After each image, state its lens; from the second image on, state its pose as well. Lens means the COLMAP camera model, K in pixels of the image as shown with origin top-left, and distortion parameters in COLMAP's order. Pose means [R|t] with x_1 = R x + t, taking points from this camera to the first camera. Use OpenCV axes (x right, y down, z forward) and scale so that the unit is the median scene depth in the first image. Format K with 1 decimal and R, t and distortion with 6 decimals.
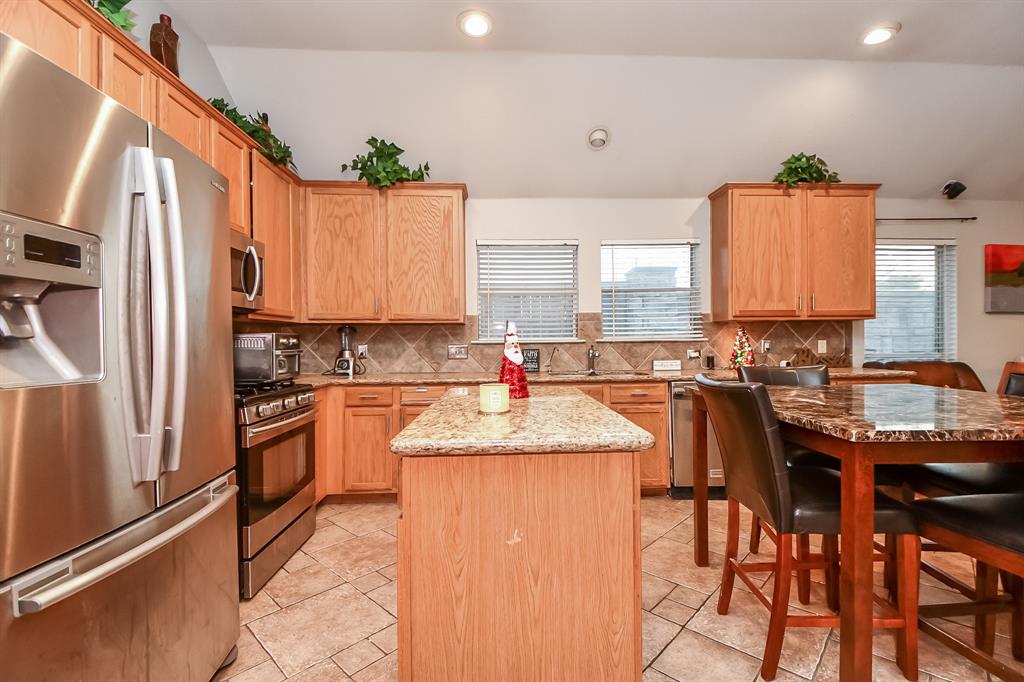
lens RADIAL K [[455.9, 0, 512.8], [0, 455.9, 347.4], [0, 0, 1]] dist [0.030039, -0.028478]
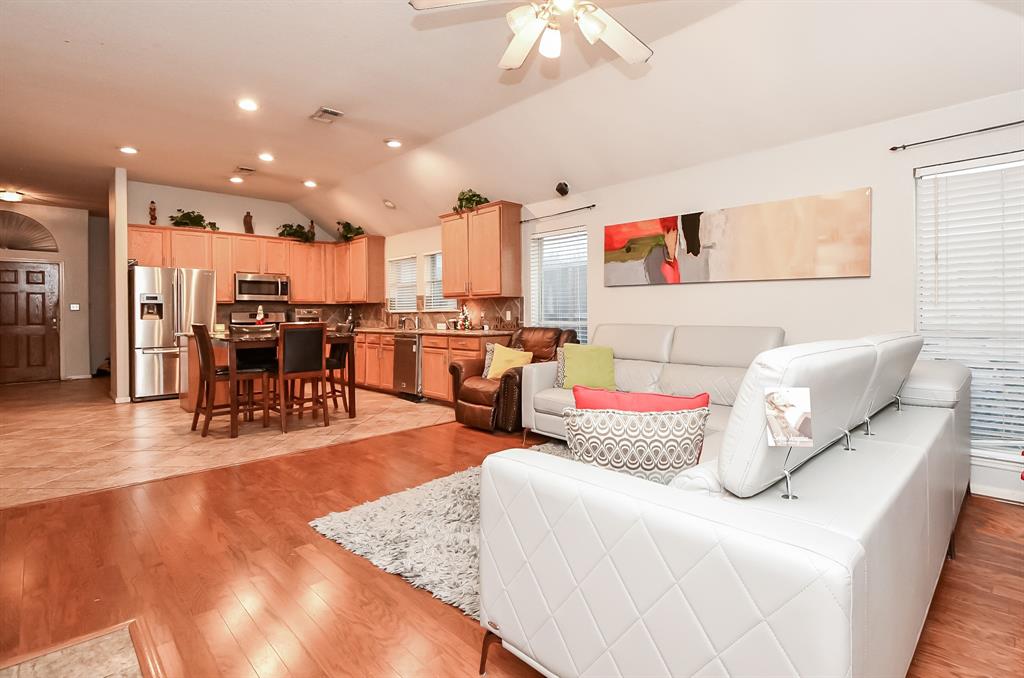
lens RADIAL K [[493.8, 0, 576.4], [0, 493.8, 316.5], [0, 0, 1]] dist [0.003353, -0.017440]
pose [[0.714751, 0.007099, -0.699343, 2.046715], [-0.005407, 0.999975, 0.004624, -0.007637], [0.699358, 0.000476, 0.714772, 0.077680]]
